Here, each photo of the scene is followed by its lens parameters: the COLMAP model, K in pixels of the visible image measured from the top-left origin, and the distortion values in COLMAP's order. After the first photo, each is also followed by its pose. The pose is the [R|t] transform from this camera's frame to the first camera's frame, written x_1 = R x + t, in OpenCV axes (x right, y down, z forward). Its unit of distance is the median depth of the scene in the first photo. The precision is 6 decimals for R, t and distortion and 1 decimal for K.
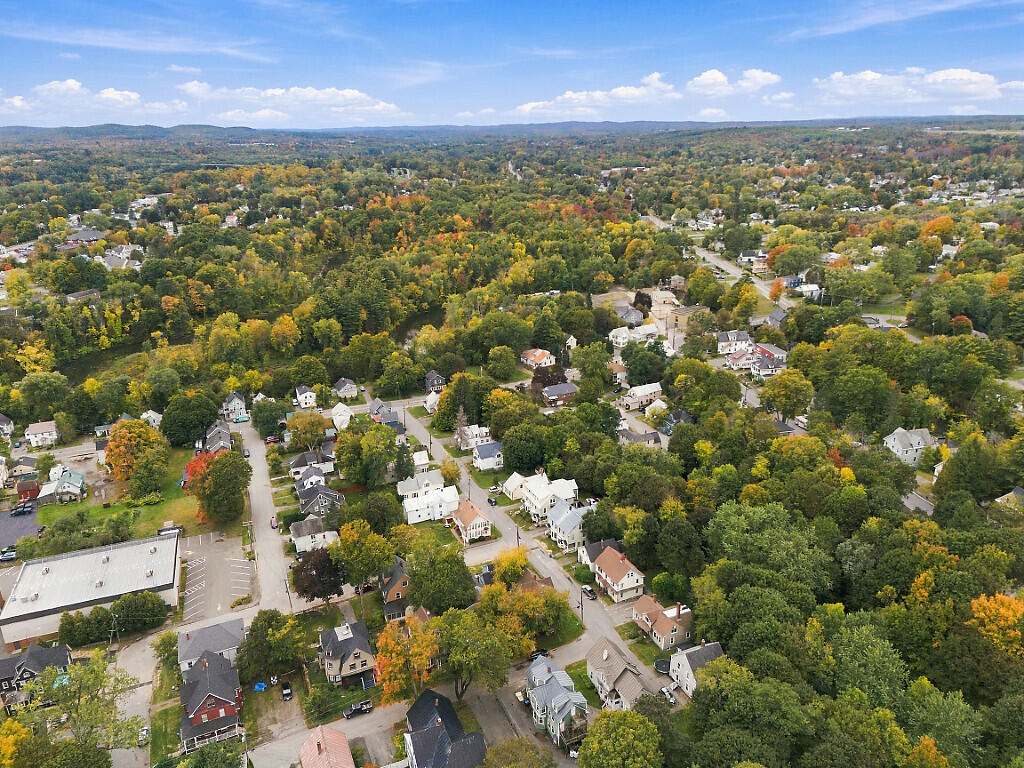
lens RADIAL K [[721.8, 0, 512.7], [0, 721.8, 379.6], [0, 0, 1]] dist [0.051365, -0.037561]
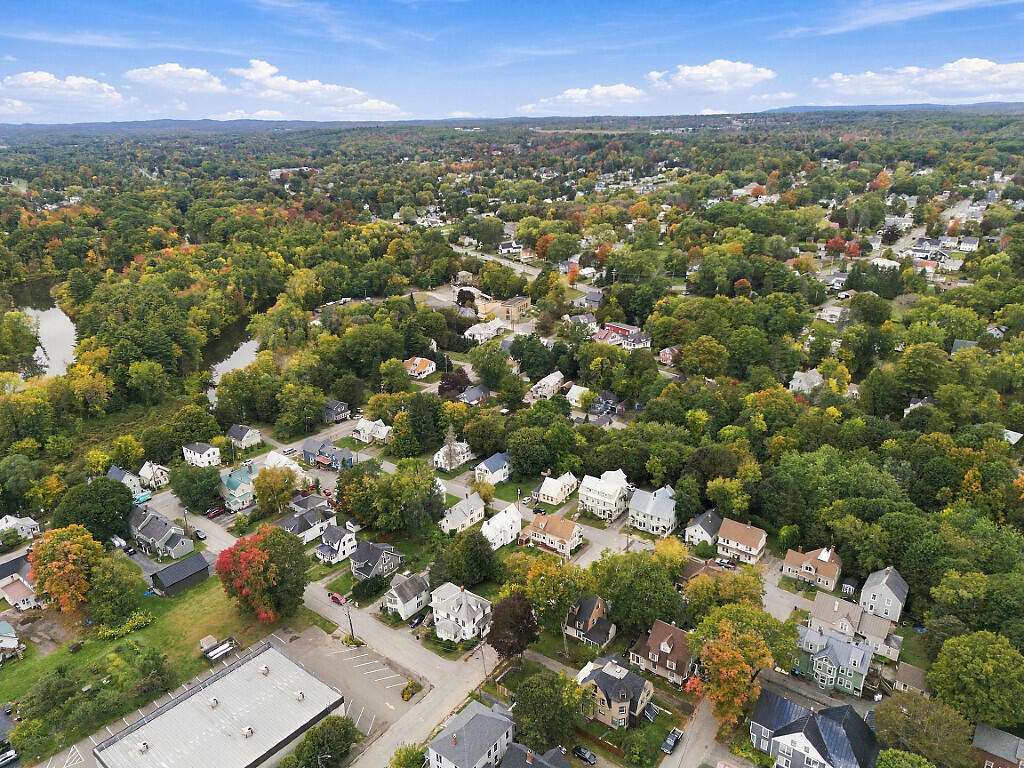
lens RADIAL K [[721.8, 0, 513.2], [0, 721.8, 391.1], [0, 0, 1]] dist [0.051365, -0.037561]
pose [[0.878792, -0.170705, 0.445629, -0.445095], [0.164860, 0.984935, 0.052185, -0.043349], [-0.447824, 0.027607, 0.893696, 0.150041]]
